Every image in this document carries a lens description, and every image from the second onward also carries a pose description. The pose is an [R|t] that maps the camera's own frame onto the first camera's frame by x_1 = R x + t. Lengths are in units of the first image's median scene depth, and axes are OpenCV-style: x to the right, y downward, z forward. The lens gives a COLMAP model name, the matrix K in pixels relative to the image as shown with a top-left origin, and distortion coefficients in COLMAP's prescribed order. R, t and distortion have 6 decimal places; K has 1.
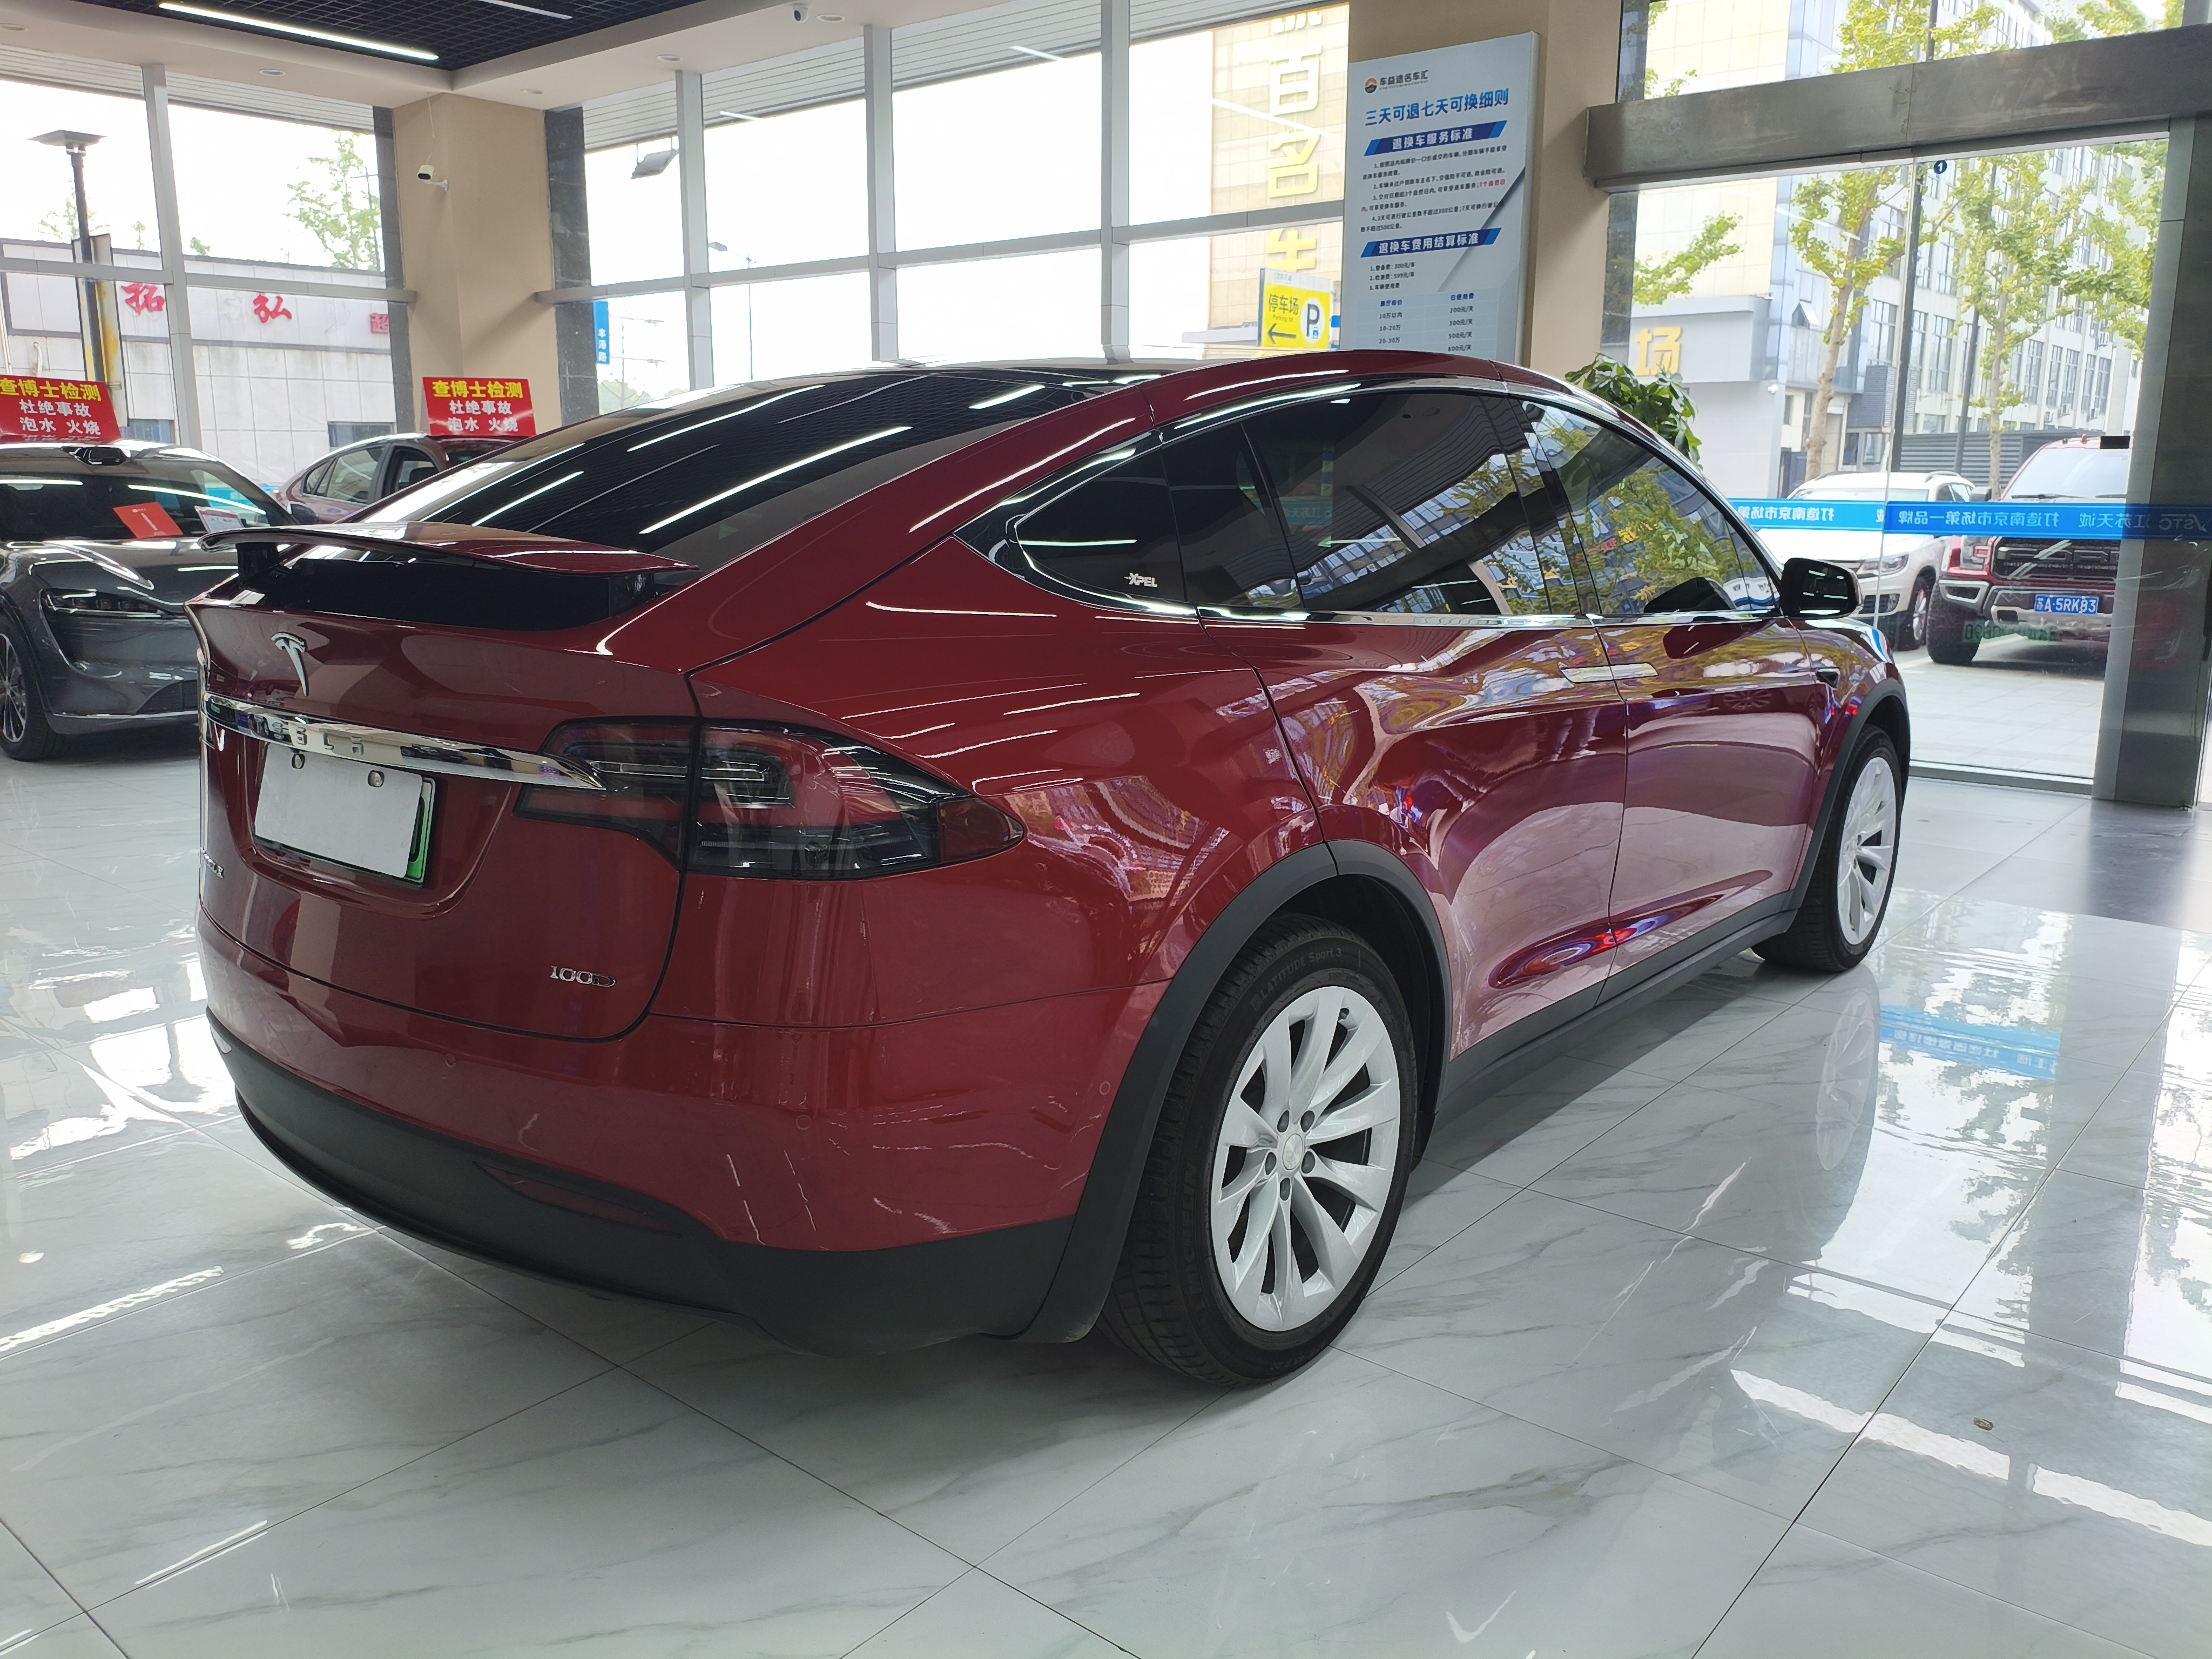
lens RADIAL K [[1705.1, 0, 1095.9], [0, 1705.1, 827.4], [0, 0, 1]] dist [-0.006349, -0.000291]
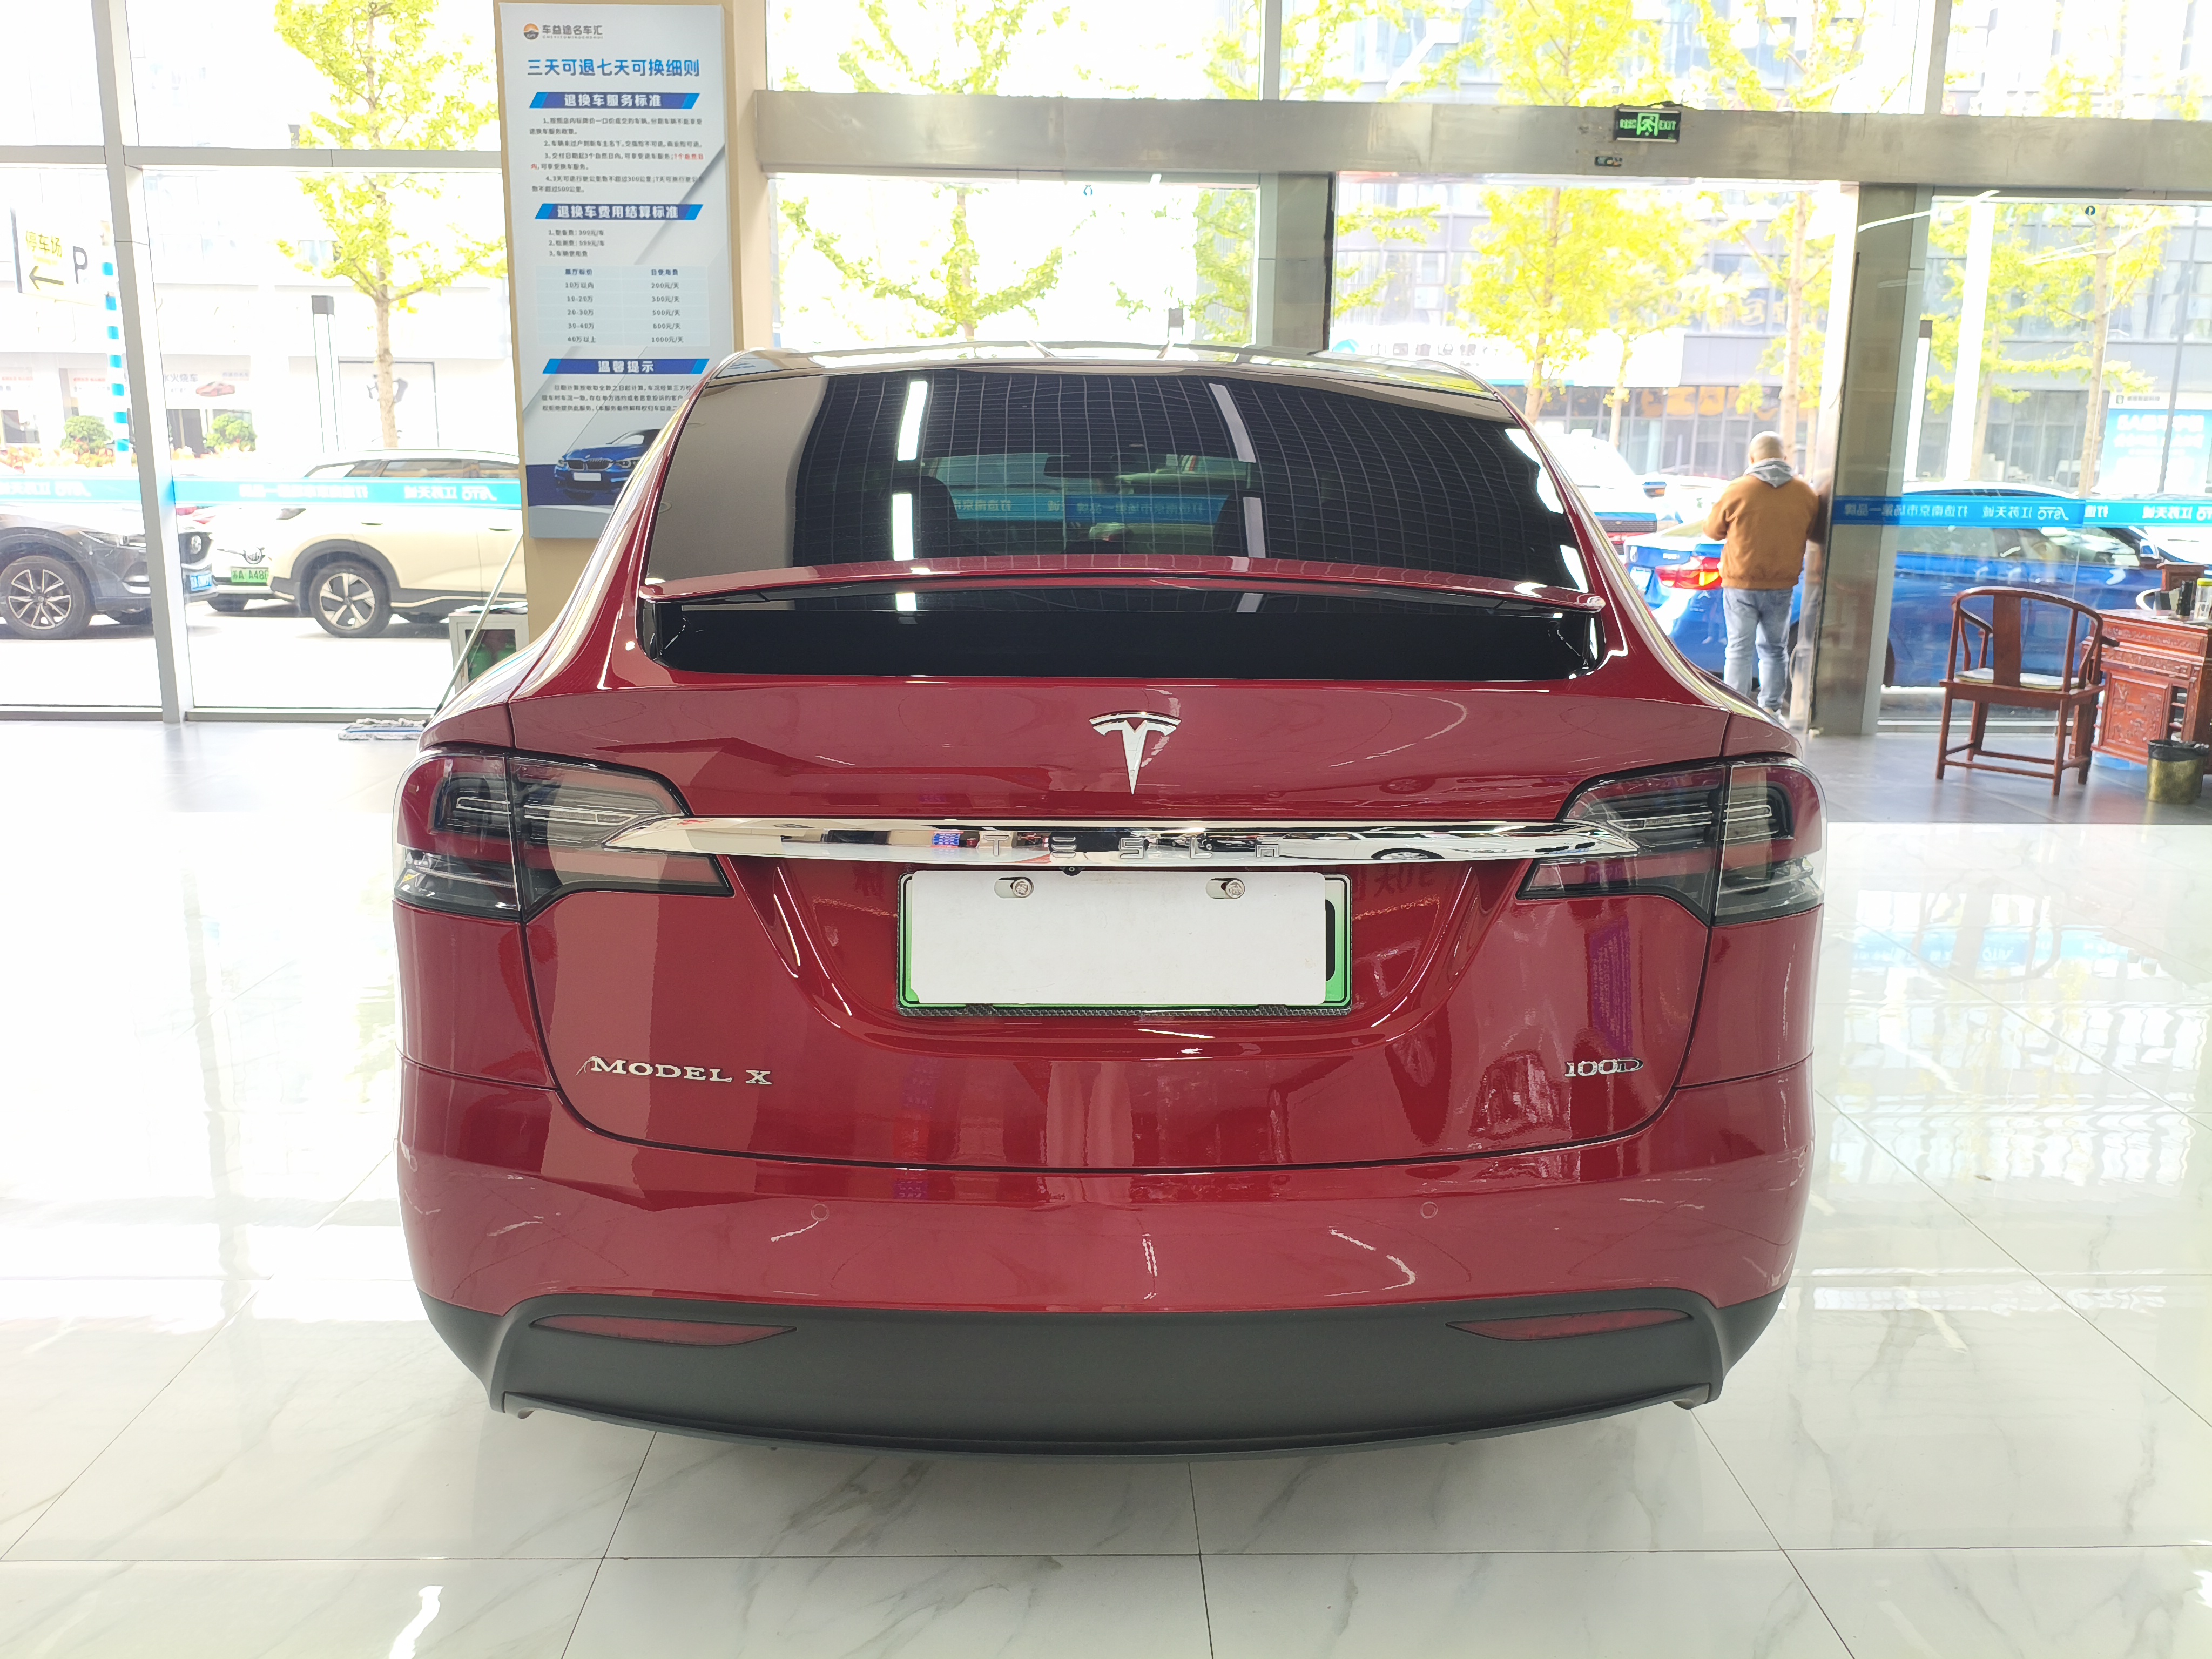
lens RADIAL K [[1705.1, 0, 1106.9], [0, 1705.1, 824.3], [0, 0, 1]] dist [-0.006349, -0.000291]
pose [[0.752231, -0.131569, 0.645630, -0.255911], [0.123133, 0.990669, 0.058418, -0.029162], [-0.647292, 0.035554, 0.761413, 0.120580]]
